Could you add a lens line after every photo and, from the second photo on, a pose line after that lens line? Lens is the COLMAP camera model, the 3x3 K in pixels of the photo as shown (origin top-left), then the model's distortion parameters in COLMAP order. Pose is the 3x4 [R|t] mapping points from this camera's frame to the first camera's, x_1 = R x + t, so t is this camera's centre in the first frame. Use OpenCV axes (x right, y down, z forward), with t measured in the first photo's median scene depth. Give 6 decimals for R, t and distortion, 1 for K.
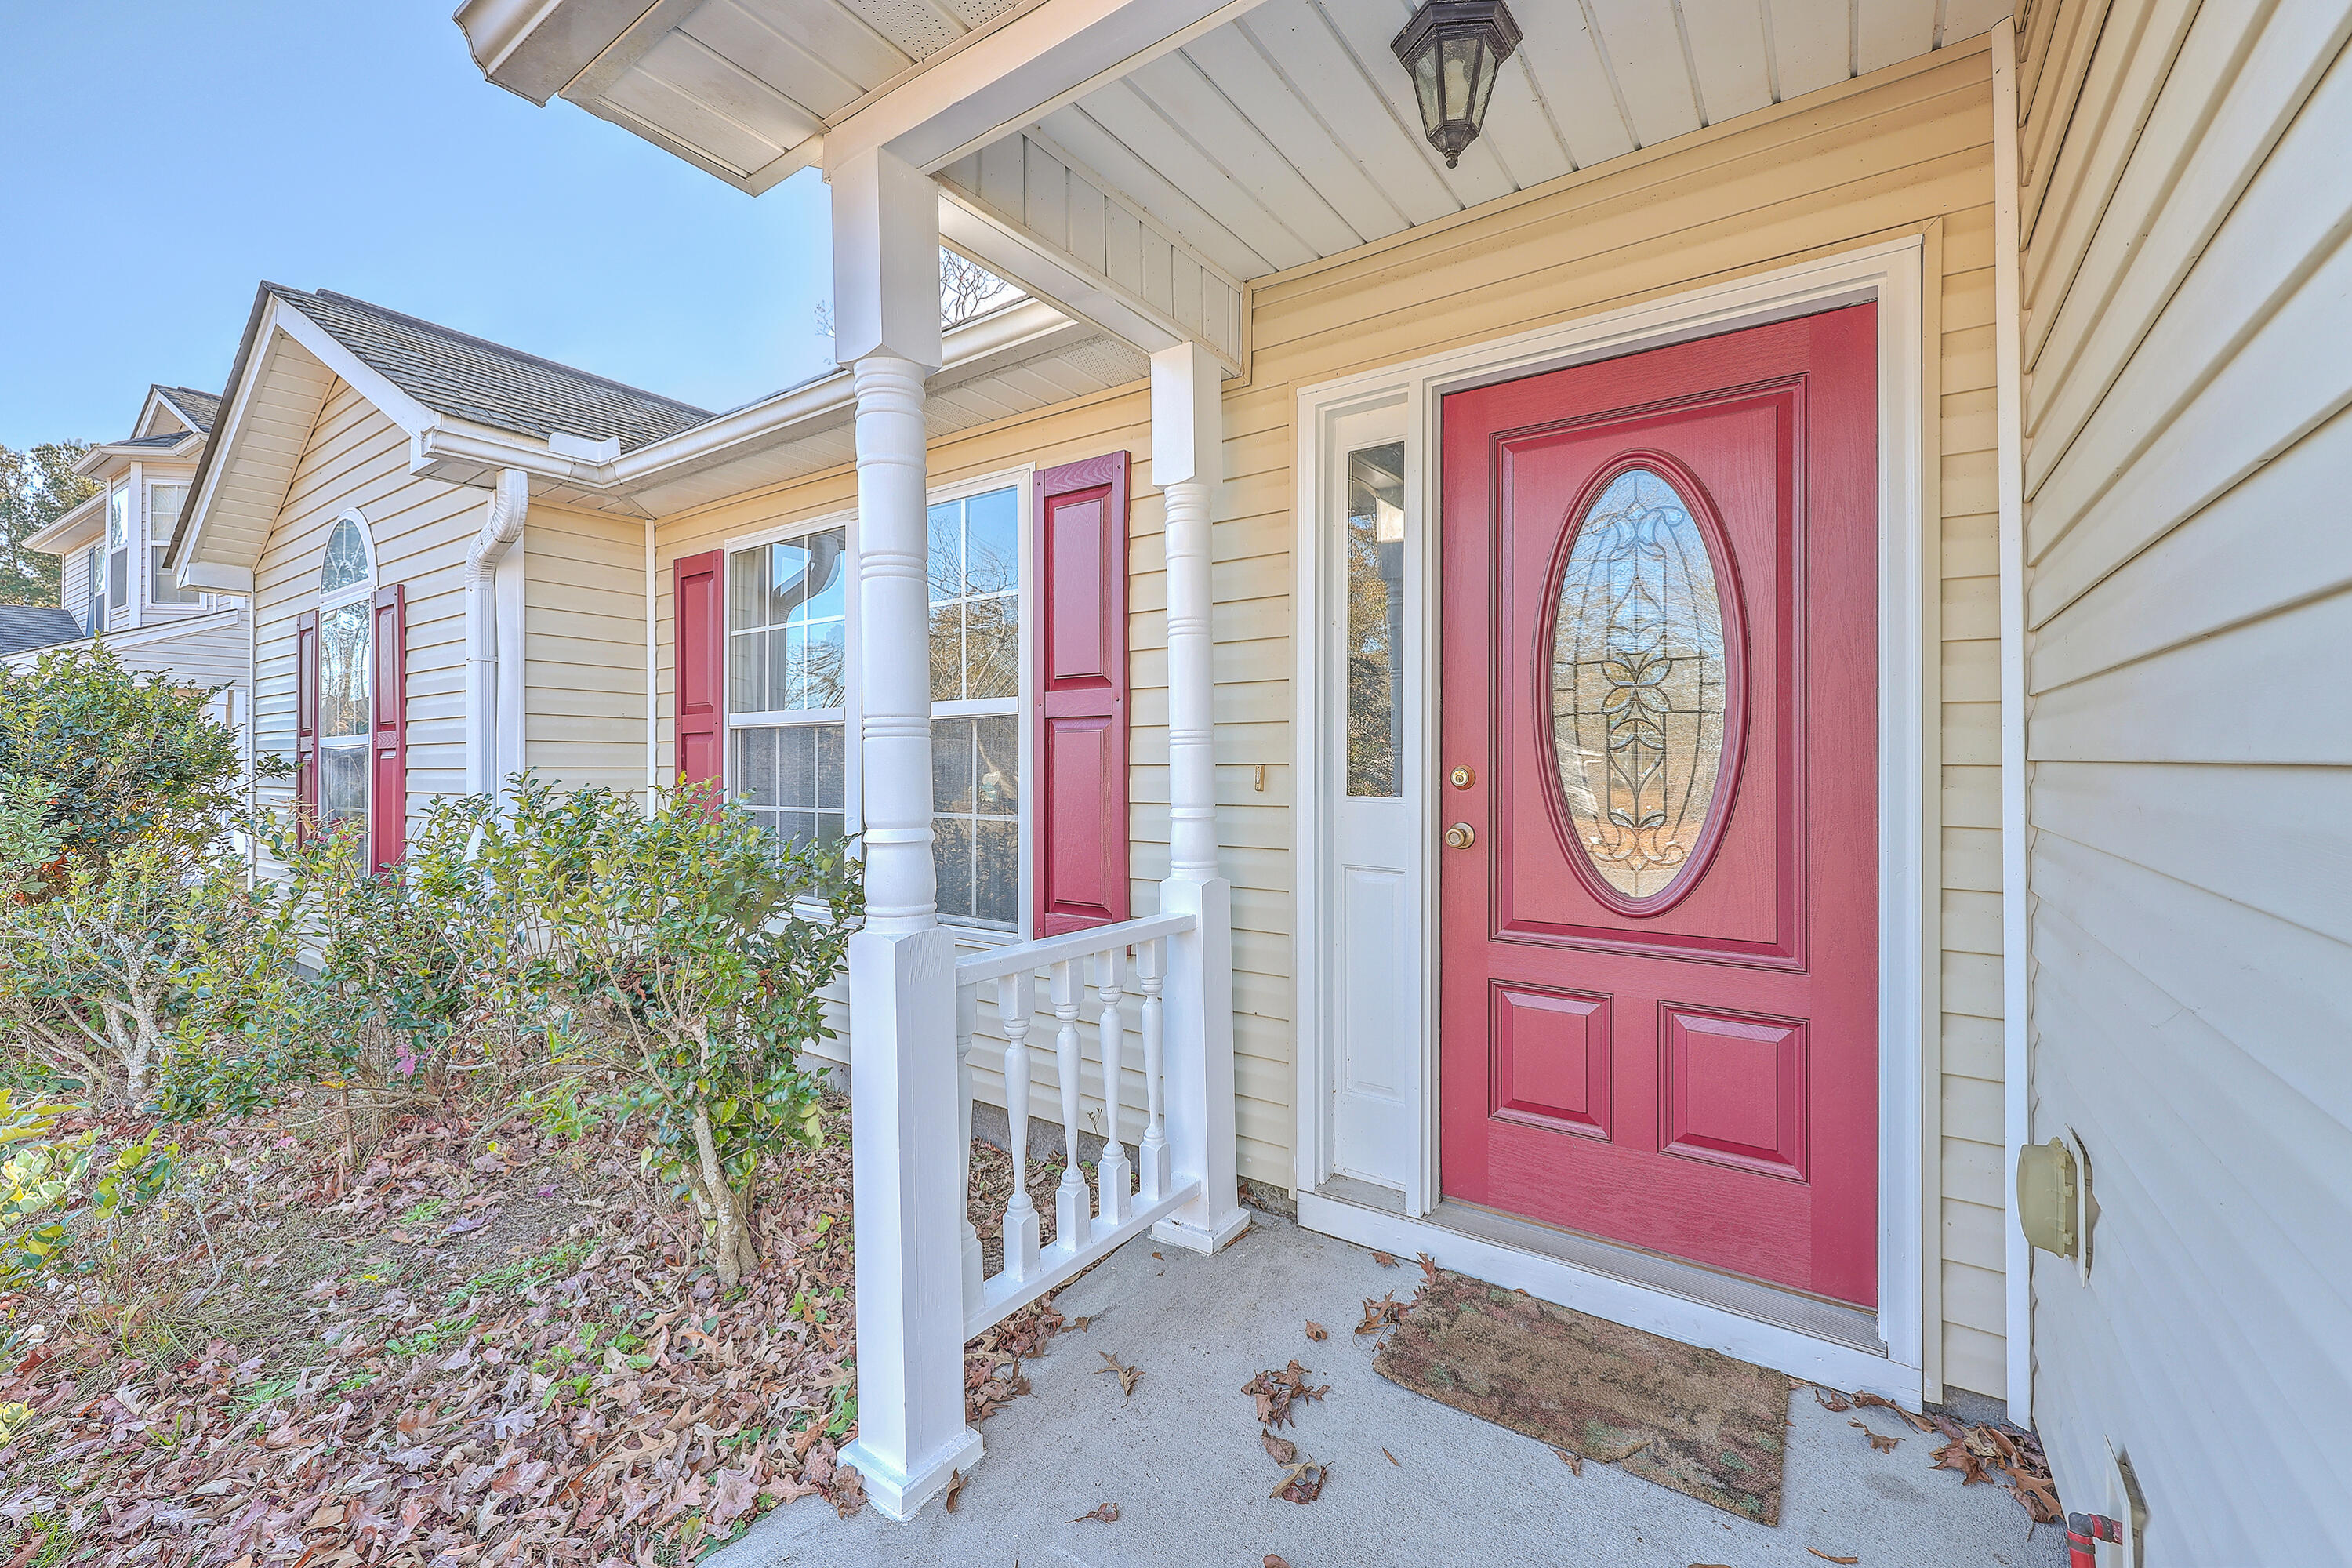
lens RADIAL K [[949.2, 0, 1192.2], [0, 949.2, 774.3], [0, 0, 1]] dist [-0.000269, -0.000233]
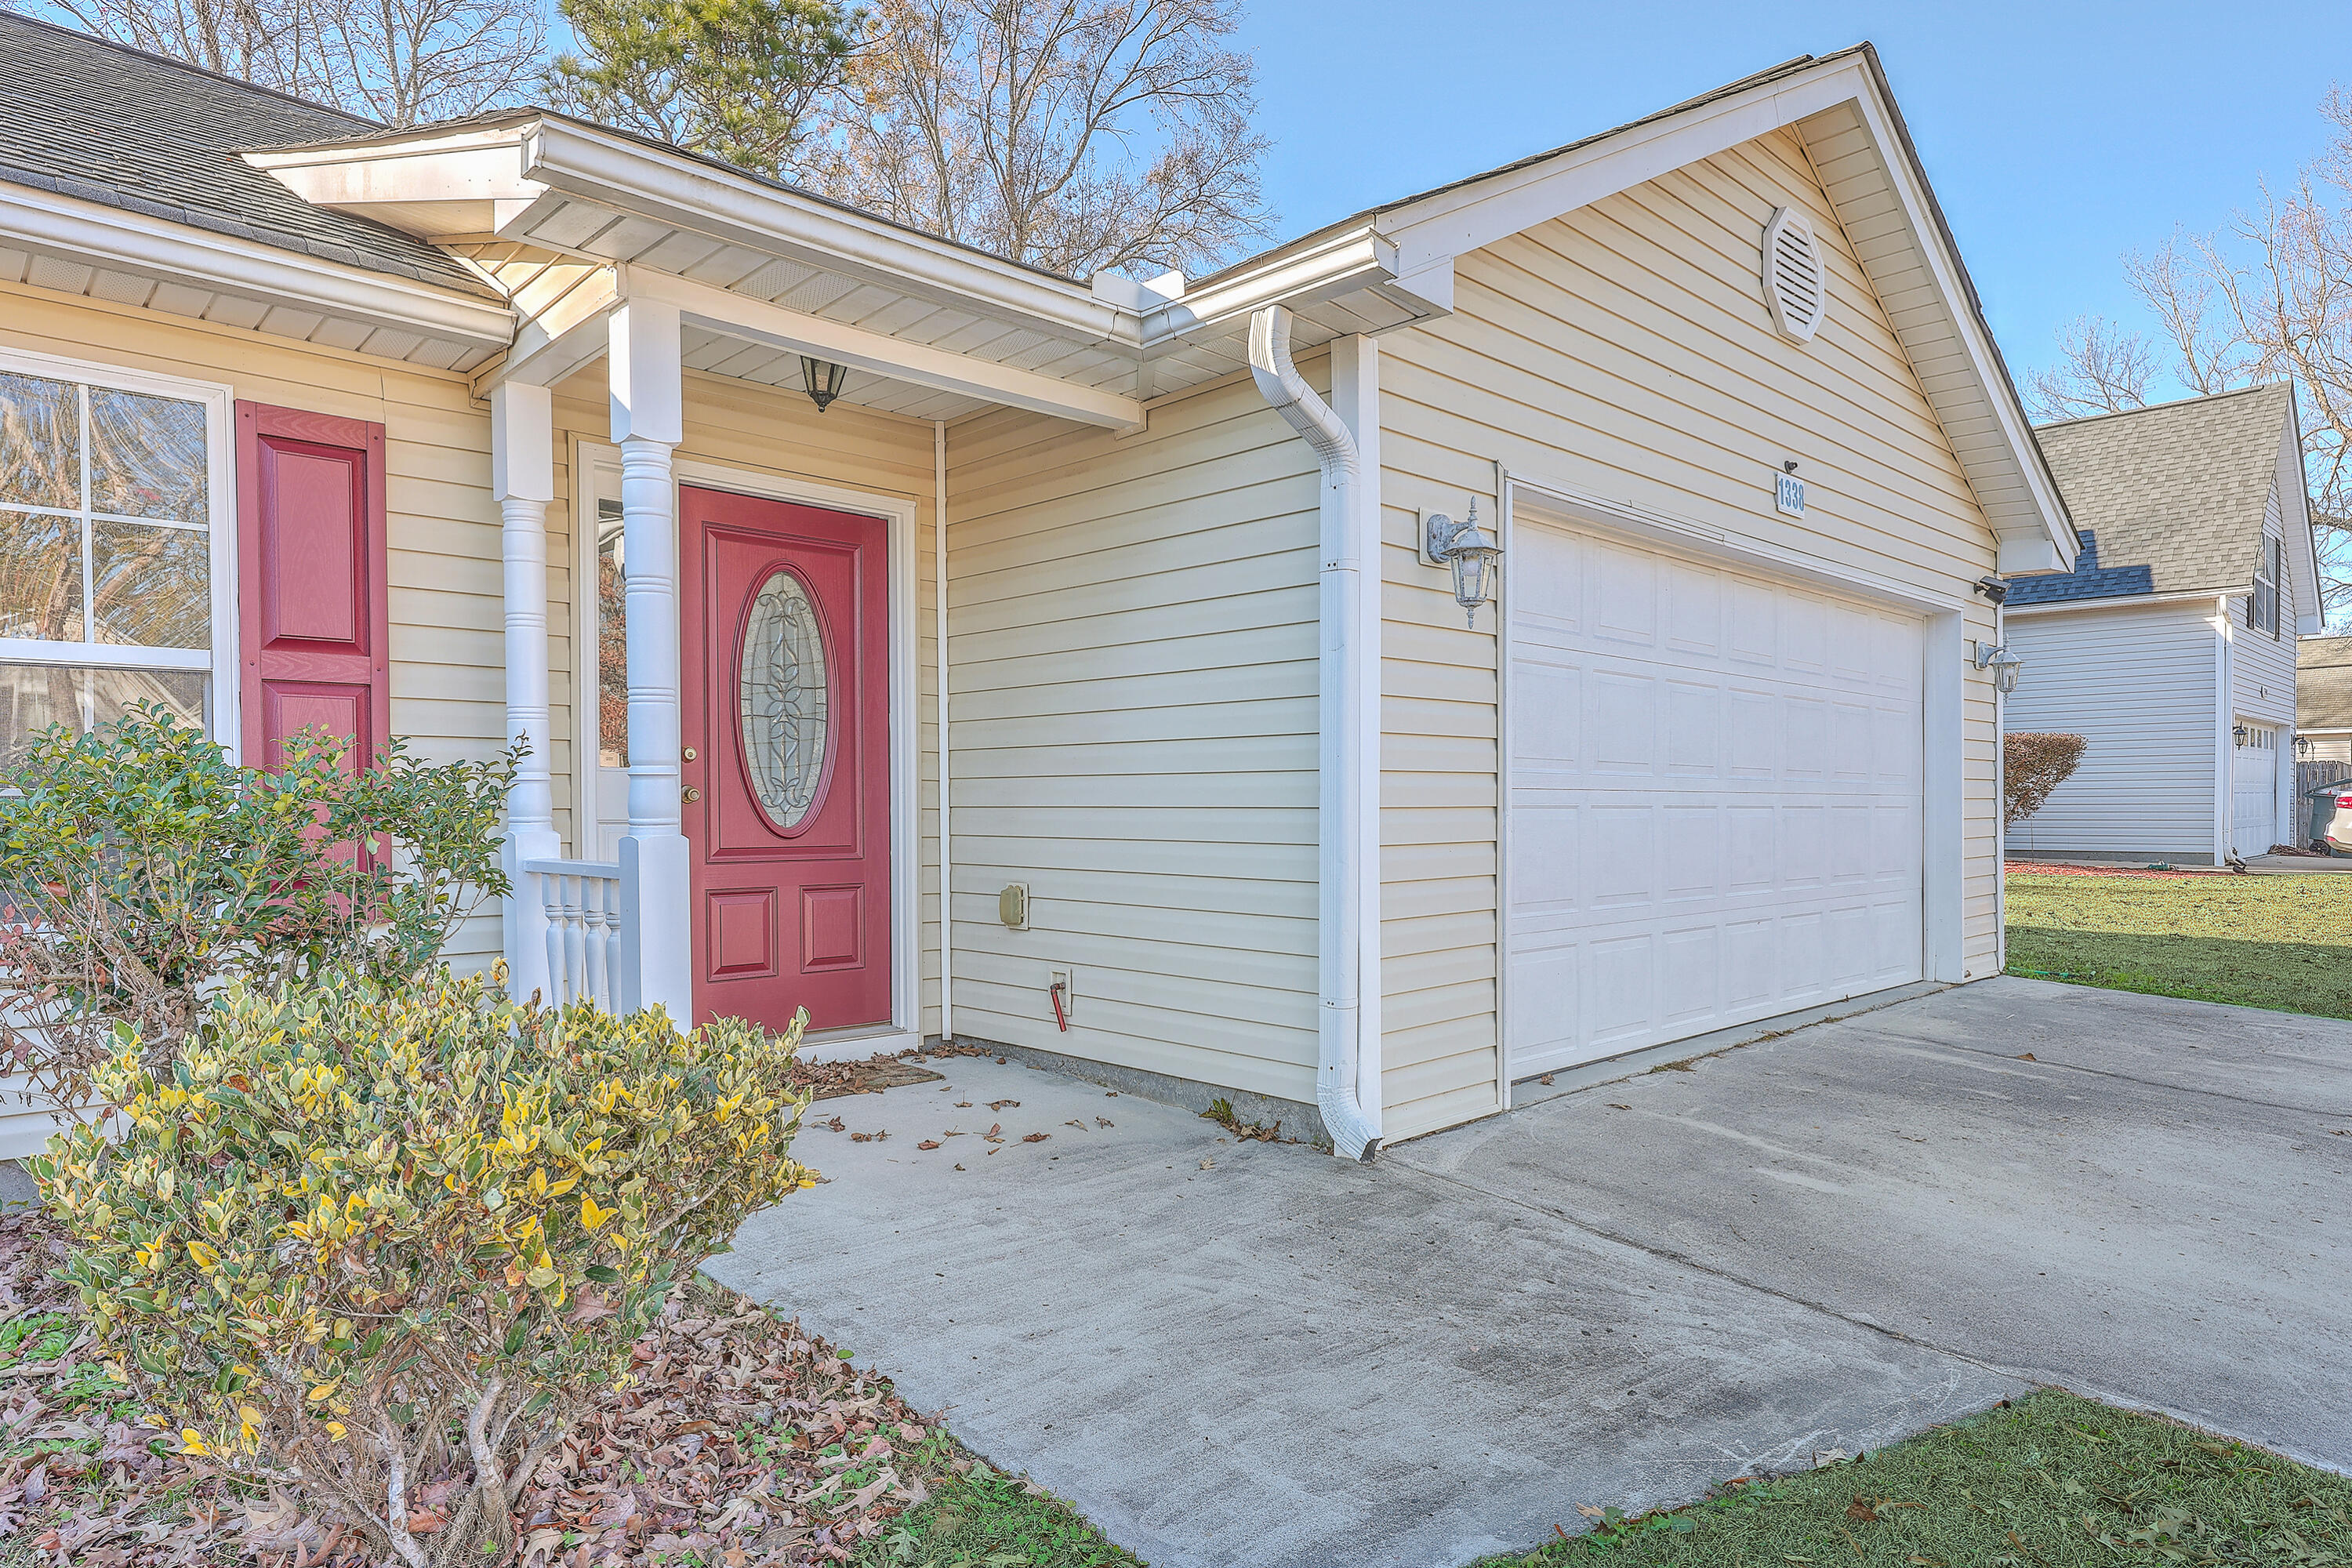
lens RADIAL K [[1396.2, 0, 1181.4], [0, 1396.2, 792.7], [0, 0, 1]] dist [-0.000361, -0.000075]
pose [[0.210672, 0.003074, 0.977552, -1.714196], [-0.002966, 0.999992, -0.002505, 0.068475], [-0.977552, -0.002372, 0.210679, -0.192768]]
